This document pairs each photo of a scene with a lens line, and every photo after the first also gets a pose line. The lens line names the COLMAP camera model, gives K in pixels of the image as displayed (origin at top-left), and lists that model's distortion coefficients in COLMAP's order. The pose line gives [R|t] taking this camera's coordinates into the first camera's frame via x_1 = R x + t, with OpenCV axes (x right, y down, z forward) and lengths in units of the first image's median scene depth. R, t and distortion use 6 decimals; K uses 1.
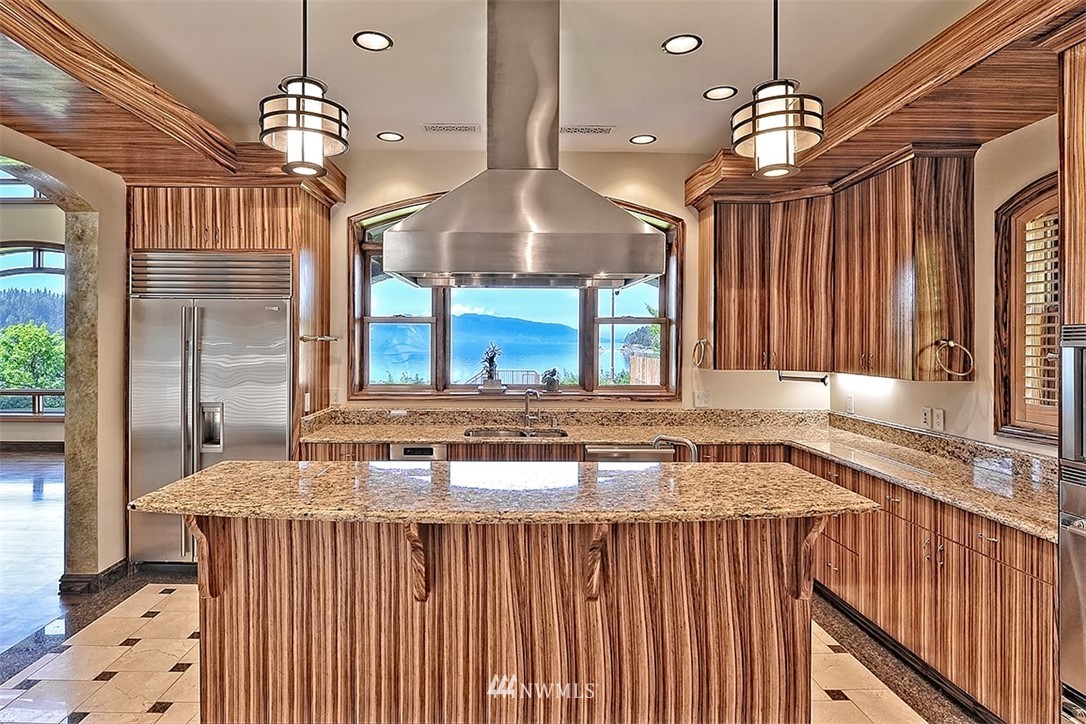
lens RADIAL K [[593.4, 0, 517.6], [0, 593.4, 343.0], [0, 0, 1]] dist [-0.008114, -0.001255]
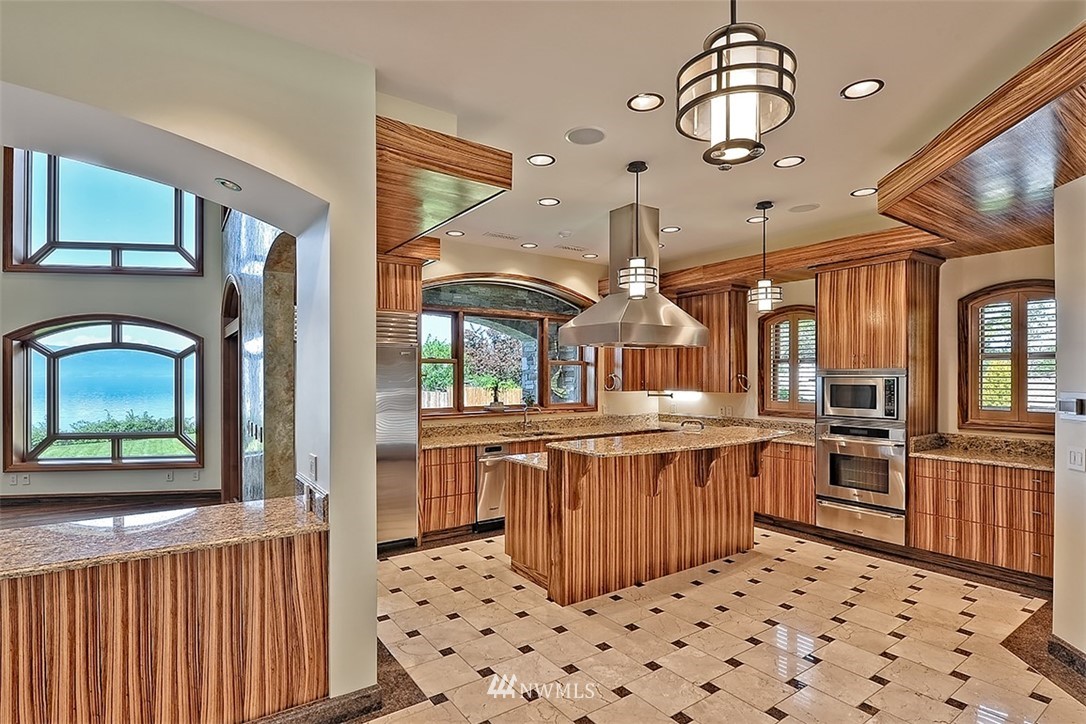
lens RADIAL K [[542.0, 0, 538.1], [0, 542.0, 378.6], [0, 0, 1]] dist [-0.003444, -0.000813]
pose [[0.826385, -0.009748, 0.563021, -0.861430], [0.007908, 0.999952, 0.005706, -0.004588], [-0.563050, -0.000263, 0.826423, -0.208498]]
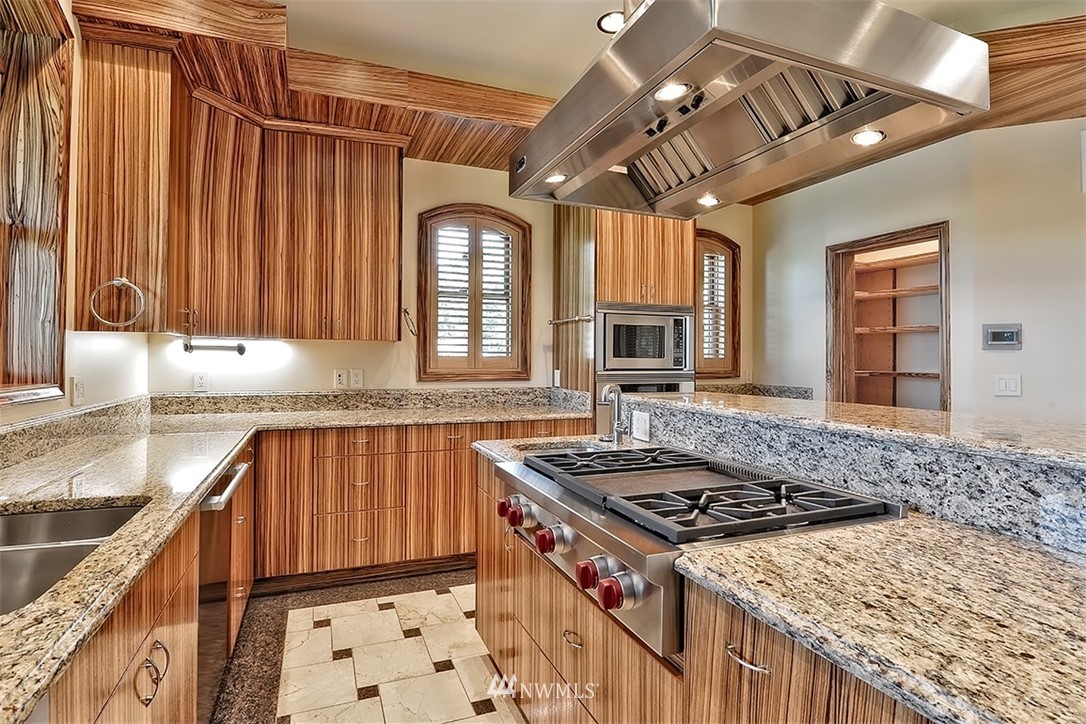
lens RADIAL K [[546.9, 0, 524.7], [0, 546.9, 350.9], [0, 0, 1]] dist [-0.000701, -0.014098]
pose [[-0.345375, 0.000332, 0.938465, -0.336444], [-0.003264, 0.999993, -0.001555, 0.069500], [-0.938459, -0.003600, -0.345372, 0.941116]]
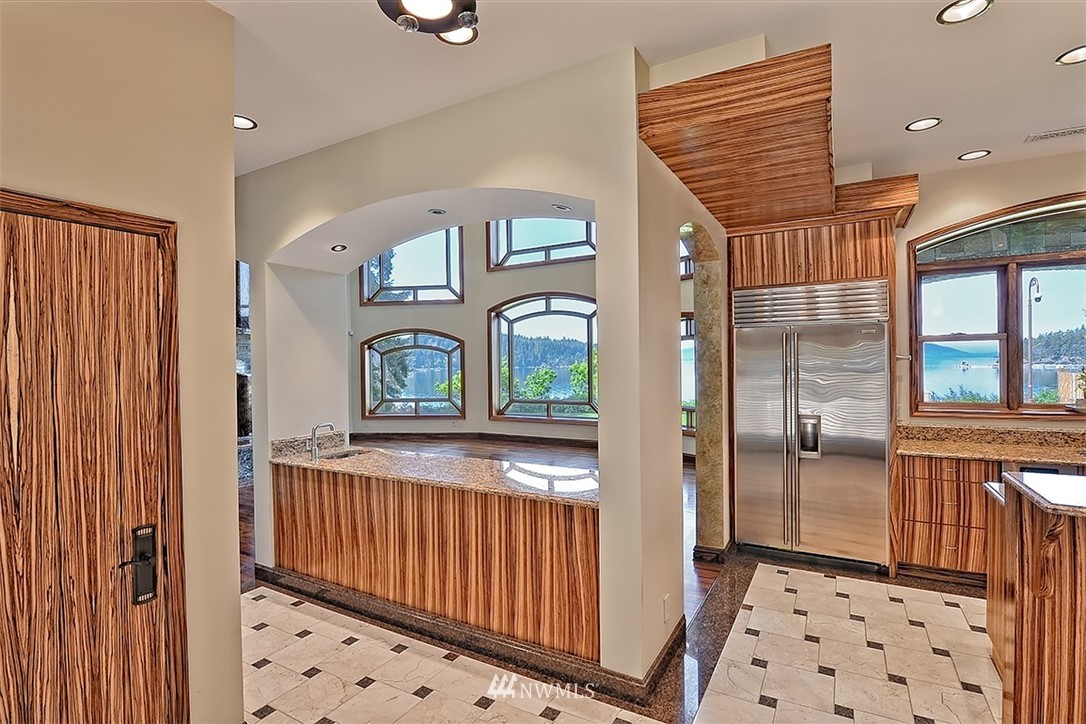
lens RADIAL K [[530.5, 0, 544.9], [0, 530.5, 365.3], [0, 0, 1]] dist [-0.002387, -0.006238]
pose [[0.865657, -0.013737, -0.500449, -0.440008], [0.016418, 0.999865, 0.000954, -0.005651], [0.500368, -0.009042, 0.865766, -0.151387]]
